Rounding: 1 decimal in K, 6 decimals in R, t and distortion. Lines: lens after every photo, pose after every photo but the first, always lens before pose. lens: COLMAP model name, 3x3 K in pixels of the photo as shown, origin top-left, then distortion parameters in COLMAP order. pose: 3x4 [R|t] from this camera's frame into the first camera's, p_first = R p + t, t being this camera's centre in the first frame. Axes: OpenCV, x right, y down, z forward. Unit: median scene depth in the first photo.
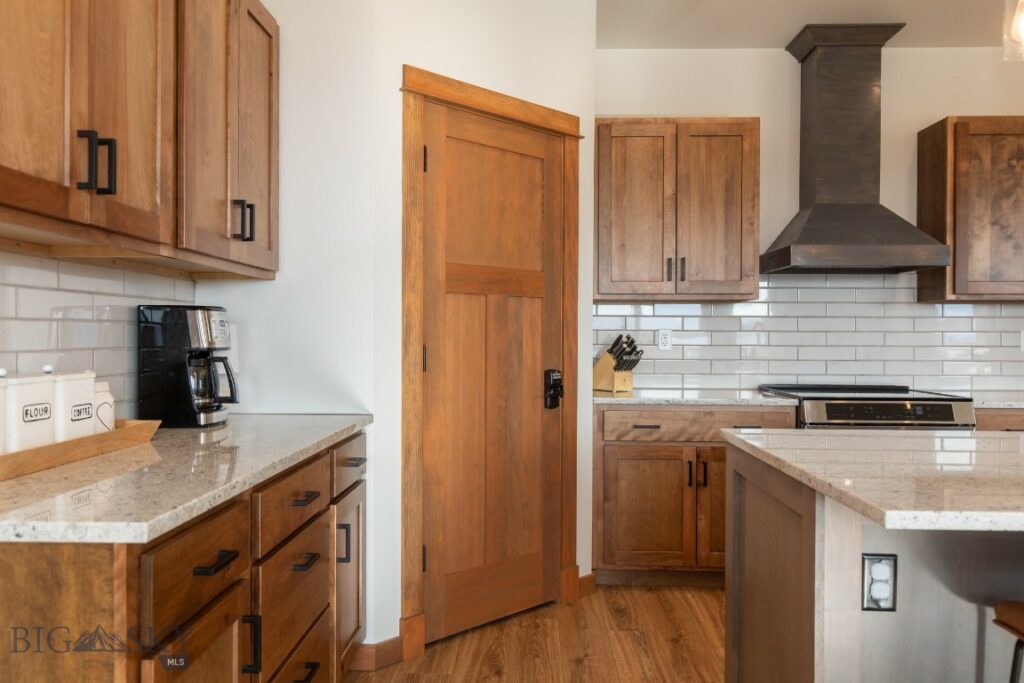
lens RADIAL K [[753.4, 0, 506.3], [0, 753.4, 342.1], [0, 0, 1]] dist [0.001700, 0.000490]
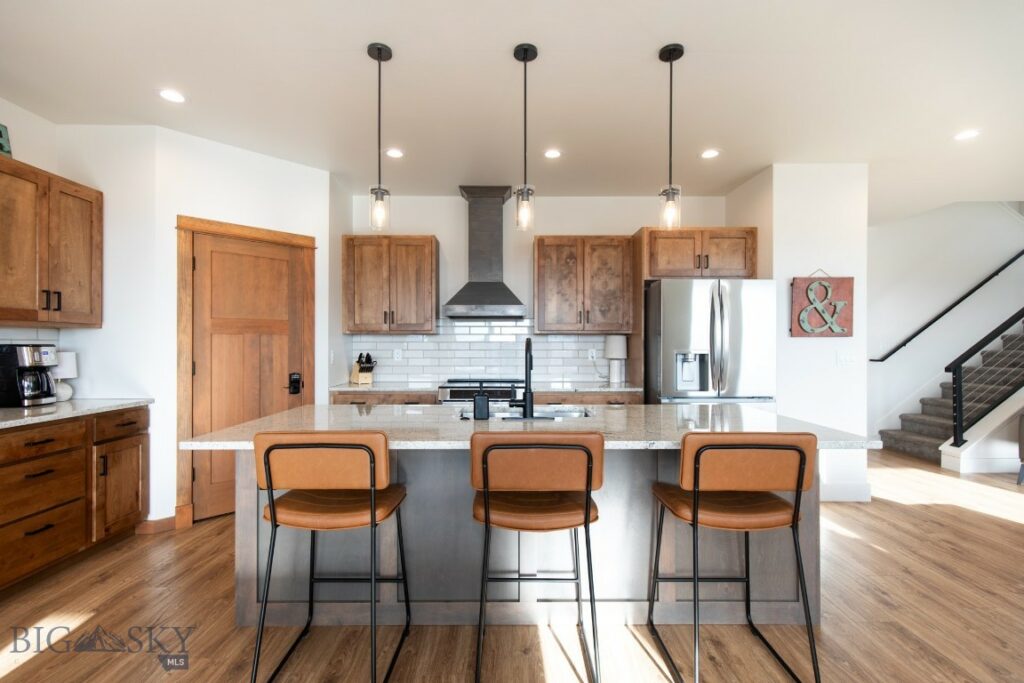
lens RADIAL K [[472.1, 0, 511.9], [0, 472.1, 343.5], [0, 0, 1]] dist [0.008022, -0.001037]
pose [[0.999294, -0.003802, 0.037374, 0.527711], [0.004178, 0.999942, -0.009977, -0.021647], [-0.037334, 0.010126, 0.999252, -0.180318]]
